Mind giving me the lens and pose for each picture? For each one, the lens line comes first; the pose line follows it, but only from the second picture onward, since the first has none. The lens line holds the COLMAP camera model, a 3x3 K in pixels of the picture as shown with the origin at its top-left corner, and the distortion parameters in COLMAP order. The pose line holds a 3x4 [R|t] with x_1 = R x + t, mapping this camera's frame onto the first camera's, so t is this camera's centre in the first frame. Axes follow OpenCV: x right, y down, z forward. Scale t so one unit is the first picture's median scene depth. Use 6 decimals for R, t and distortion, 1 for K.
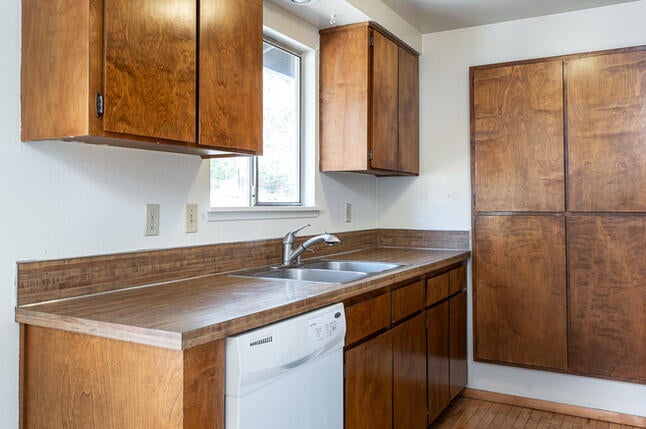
lens RADIAL K [[571.3, 0, 322.1], [0, 571.3, 194.1], [0, 0, 1]] dist [-0.001503, 0.001874]
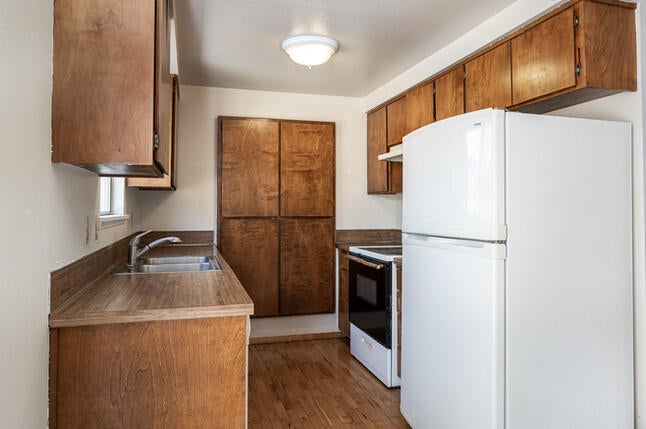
lens RADIAL K [[469.2, 0, 324.5], [0, 469.2, 196.6], [0, 0, 1]] dist [-0.004449, -0.002848]
pose [[0.681640, 0.018335, 0.731458, -0.457766], [-0.015967, 0.999821, -0.010182, -0.013961], [-0.731514, -0.004739, 0.681810, 0.003698]]
